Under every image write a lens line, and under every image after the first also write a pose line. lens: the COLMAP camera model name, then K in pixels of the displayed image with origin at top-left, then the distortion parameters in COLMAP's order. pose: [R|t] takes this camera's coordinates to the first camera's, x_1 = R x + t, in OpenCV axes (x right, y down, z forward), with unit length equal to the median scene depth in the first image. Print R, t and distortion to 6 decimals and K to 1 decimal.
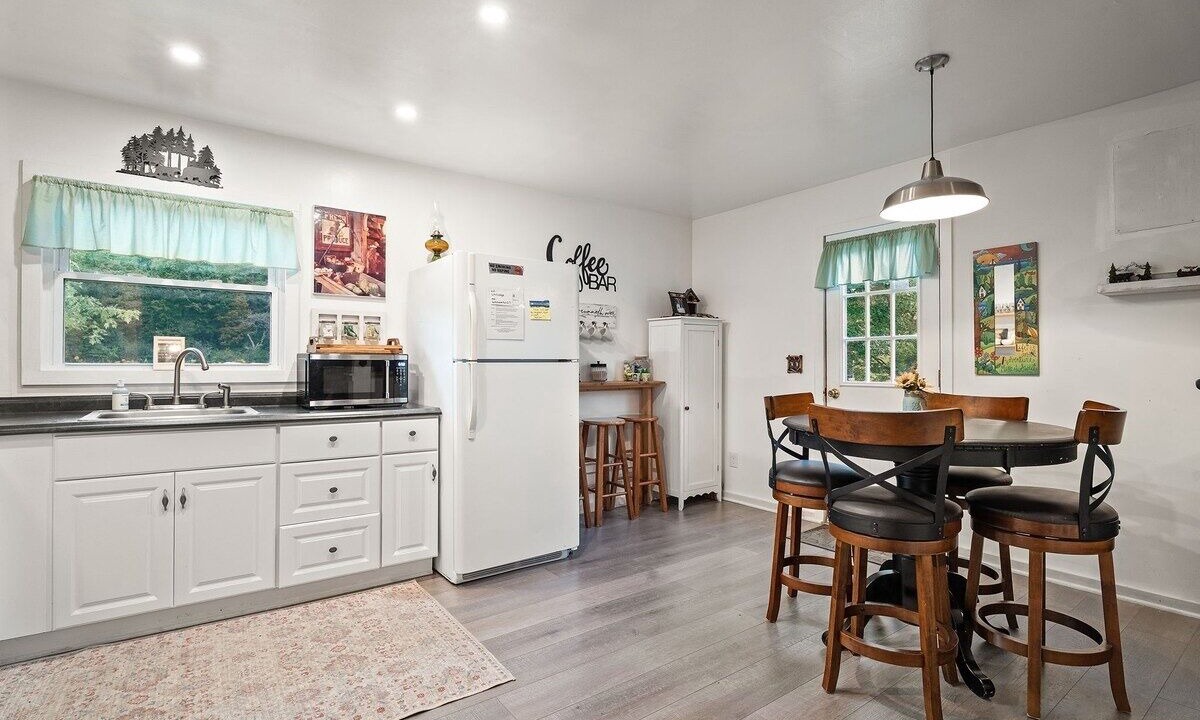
lens RADIAL K [[567.5, 0, 600.0], [0, 567.5, 360.0], [0, 0, 1]] dist [-0.001340, 0.000297]
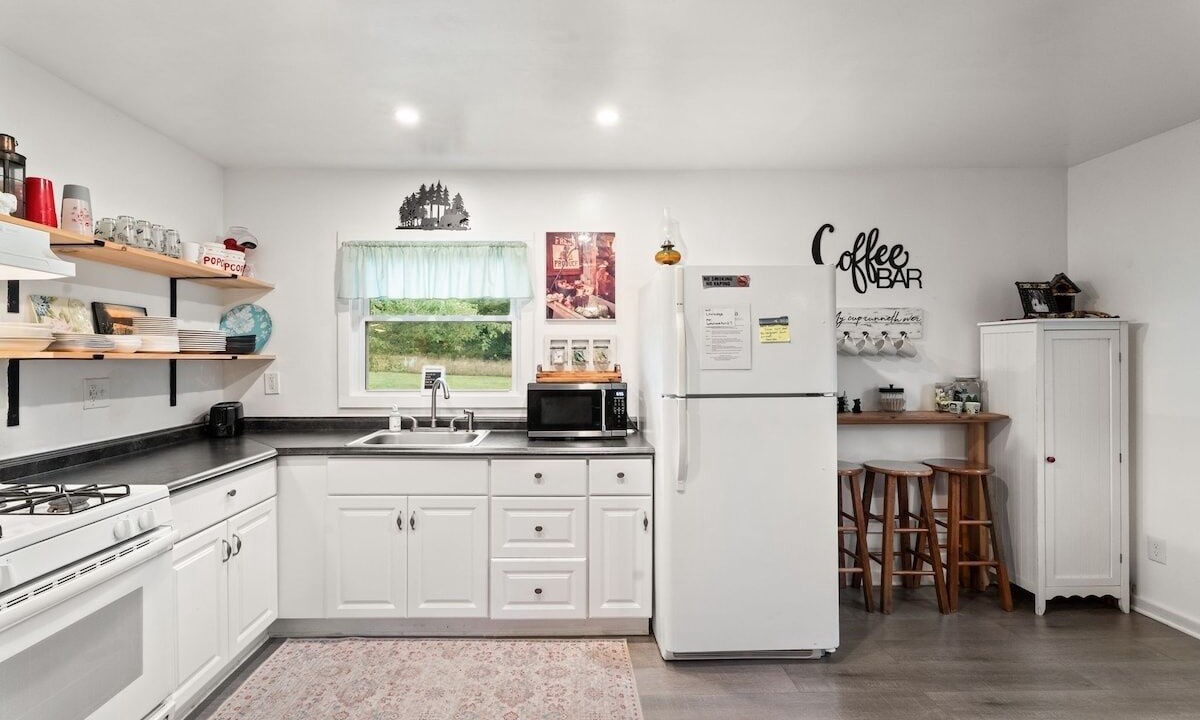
lens RADIAL K [[548.8, 0, 570.7], [0, 548.8, 355.9], [0, 0, 1]] dist [0.002110, 0.000825]
pose [[0.815343, -0.005937, -0.578947, 0.094789], [0.008193, 0.999966, 0.001283, -0.053156], [0.578920, -0.005789, 0.815364, 0.225417]]
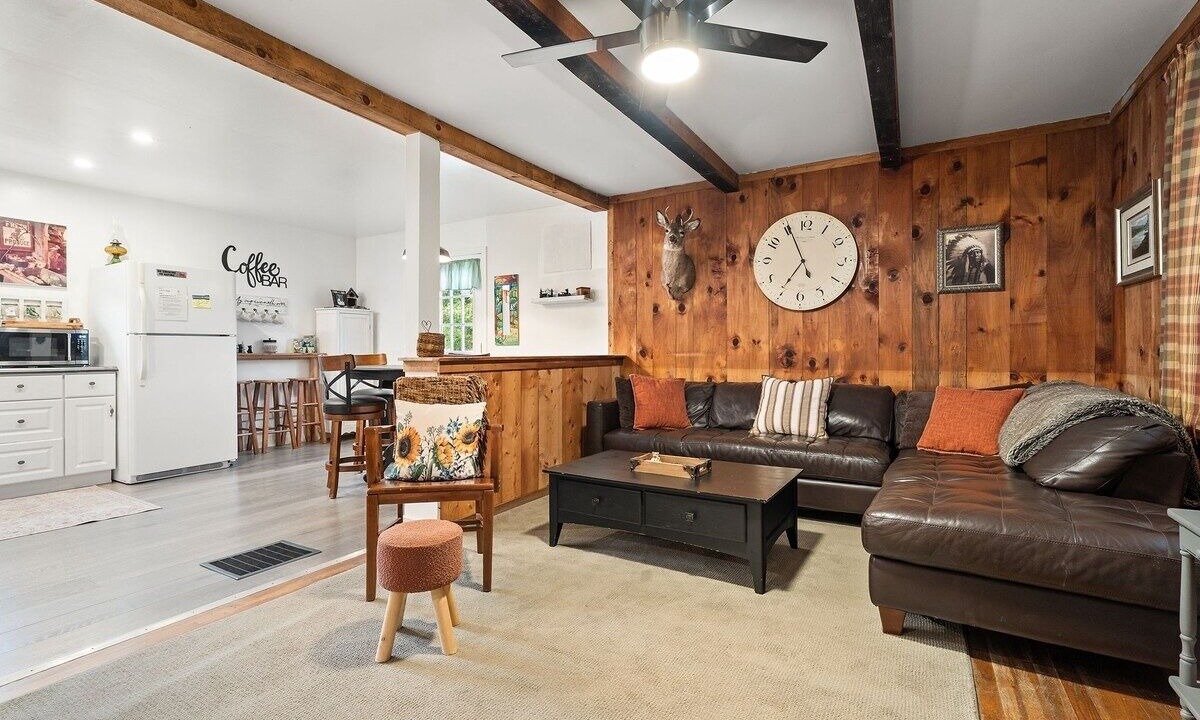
lens RADIAL K [[546.4, 0, 602.7], [0, 546.4, 354.8], [0, 0, 1]] dist [0.001505, -0.000071]
pose [[0.916993, -0.004872, 0.398874, 0.278467], [0.000167, 0.999930, 0.011830, 0.035151], [-0.398904, -0.010781, 0.916929, -0.723300]]
